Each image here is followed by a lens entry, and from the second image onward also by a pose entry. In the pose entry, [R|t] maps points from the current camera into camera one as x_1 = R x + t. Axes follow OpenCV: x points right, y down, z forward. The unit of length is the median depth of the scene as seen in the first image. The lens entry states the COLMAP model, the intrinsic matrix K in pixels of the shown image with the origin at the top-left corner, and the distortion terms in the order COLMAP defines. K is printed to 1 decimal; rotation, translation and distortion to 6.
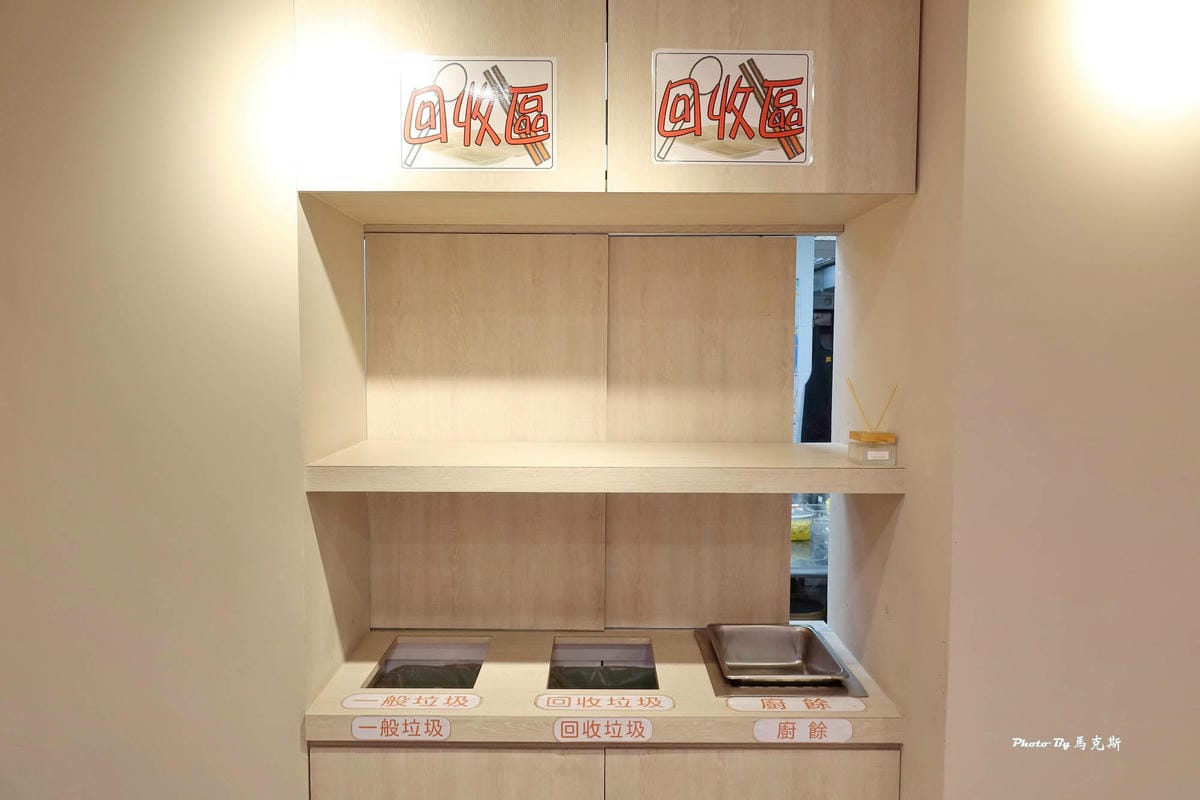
lens RADIAL K [[744.9, 0, 594.5], [0, 744.9, 437.6], [0, 0, 1]] dist [-0.003158, -0.000373]
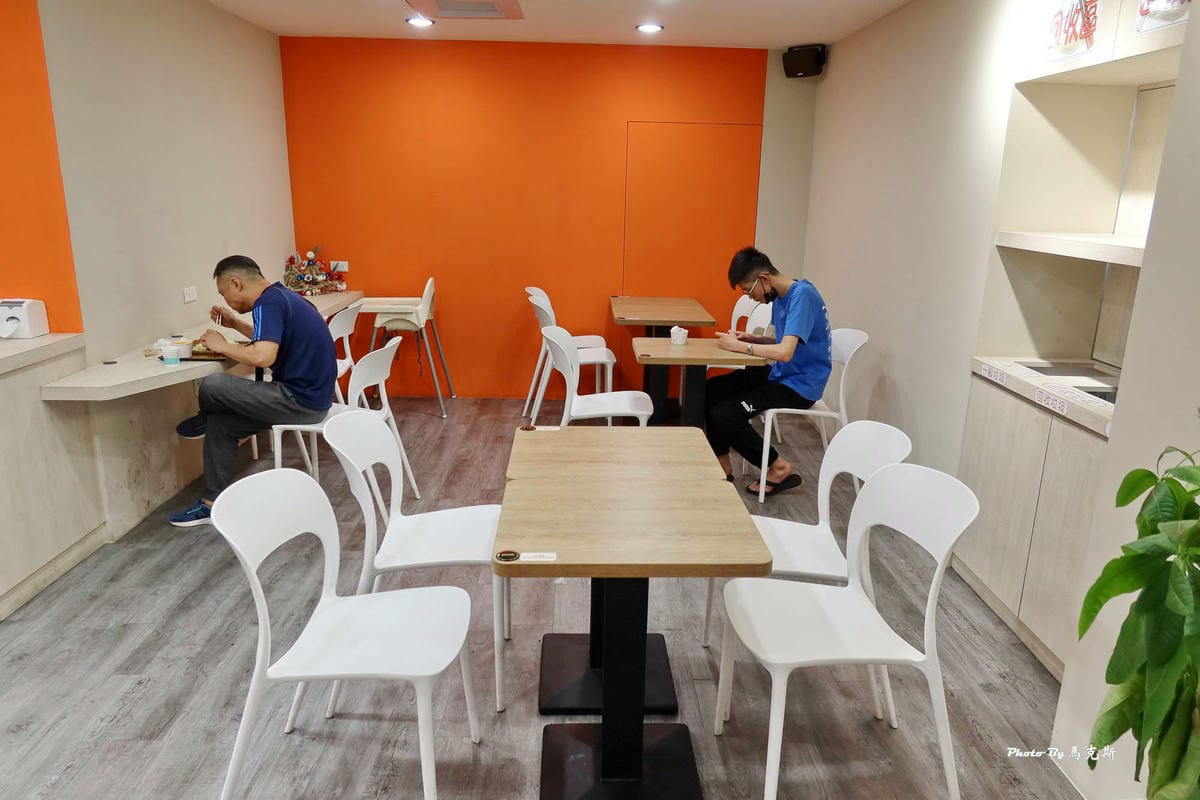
lens RADIAL K [[813.0, 0, 596.4], [0, 813.0, 399.7], [0, 0, 1]] dist [0.040898, 0.001438]
pose [[0.007779, 0.256948, -0.966394, 1.881521], [-0.068286, 0.964304, 0.255842, -0.018038], [0.997635, 0.064001, 0.025047, -0.073580]]
